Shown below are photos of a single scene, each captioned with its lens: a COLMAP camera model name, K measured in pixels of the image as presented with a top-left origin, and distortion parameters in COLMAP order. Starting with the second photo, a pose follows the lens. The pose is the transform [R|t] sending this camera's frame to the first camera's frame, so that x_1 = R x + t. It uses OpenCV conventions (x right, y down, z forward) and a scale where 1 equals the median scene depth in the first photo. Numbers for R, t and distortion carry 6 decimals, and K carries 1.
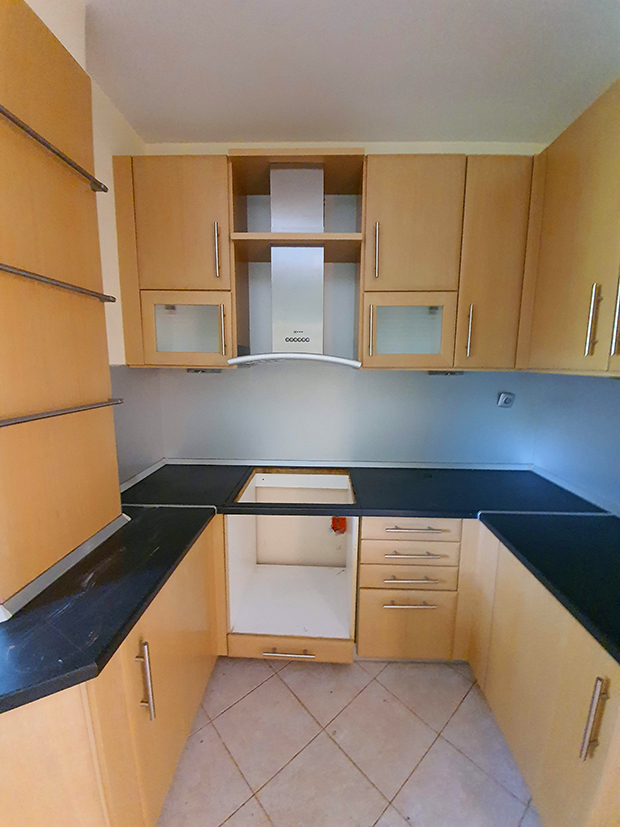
lens RADIAL K [[332.6, 0, 310.0], [0, 332.6, 413.5], [0, 0, 1]] dist [0.013811, -0.018816]
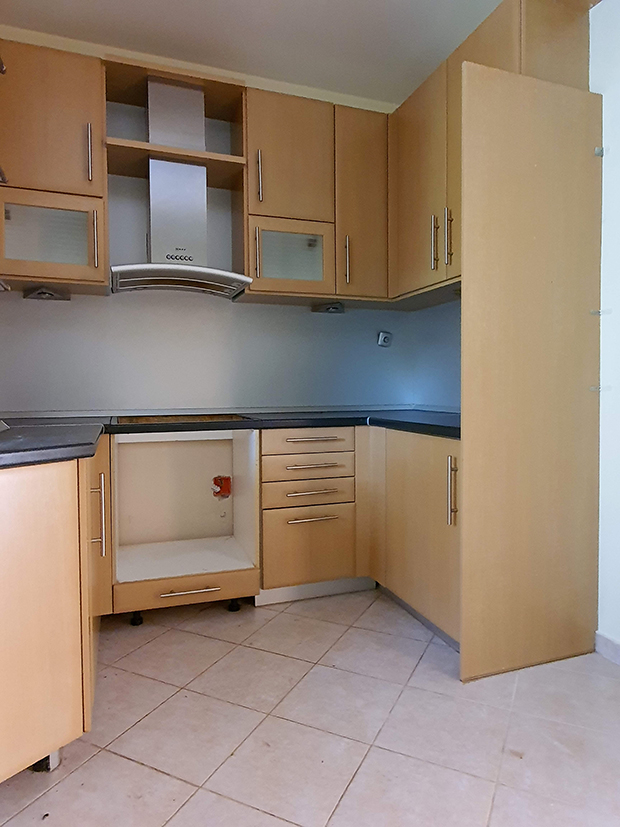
lens RADIAL K [[529.7, 0, 313.6], [0, 529.7, 401.7], [0, 0, 1]] dist [-0.001273, -0.000728]
pose [[0.929799, -0.025110, 0.367209, -0.259897], [0.066073, 0.992850, -0.099410, 0.371955], [-0.362088, 0.116694, 0.924811, -0.482707]]
